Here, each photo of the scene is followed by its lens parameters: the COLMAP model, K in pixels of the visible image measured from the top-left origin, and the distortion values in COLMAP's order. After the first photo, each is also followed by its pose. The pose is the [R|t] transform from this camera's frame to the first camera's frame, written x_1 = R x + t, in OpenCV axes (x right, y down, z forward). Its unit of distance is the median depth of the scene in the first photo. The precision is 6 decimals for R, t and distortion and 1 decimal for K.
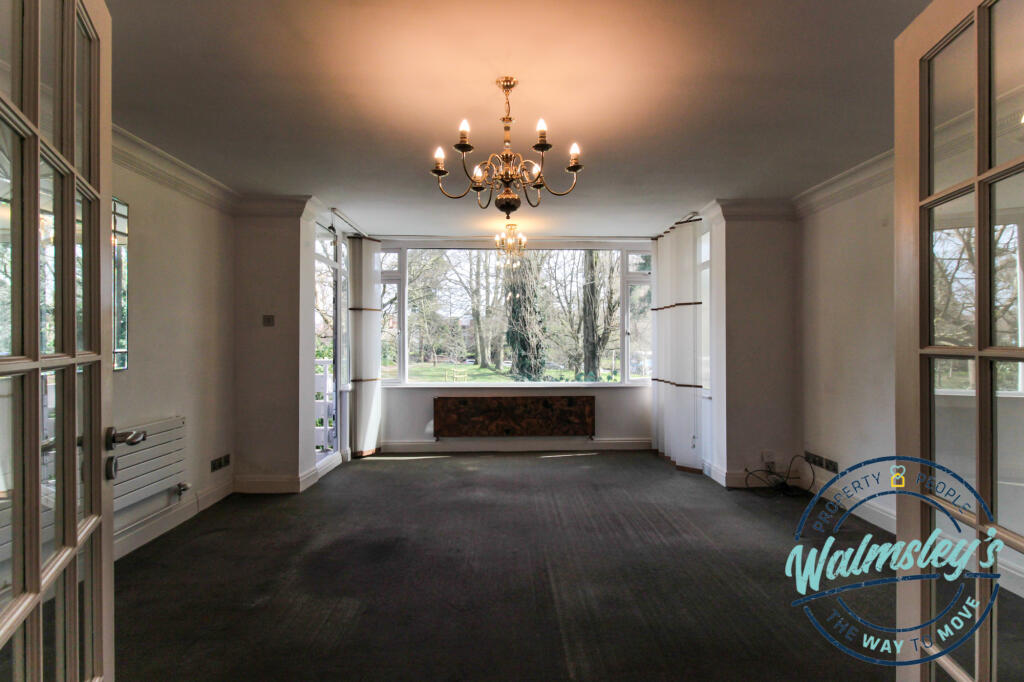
lens RADIAL K [[500.3, 0, 512.0], [0, 500.3, 341.0], [0, 0, 1]] dist [0.003376, -0.000438]
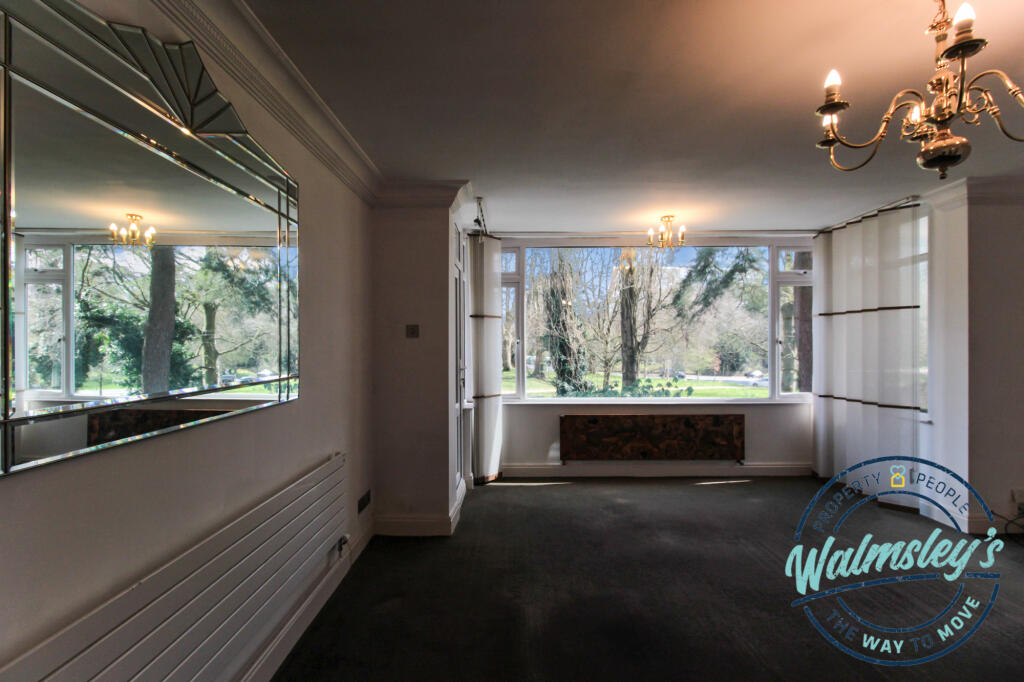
lens RADIAL K [[487.4, 0, 508.4], [0, 487.4, 351.0], [0, 0, 1]] dist [-0.000926, -0.008464]
pose [[0.998803, -0.002449, -0.048855, -0.205047], [0.003076, 0.999914, 0.012762, -0.012716], [0.048820, -0.012897, 0.998724, 0.135386]]
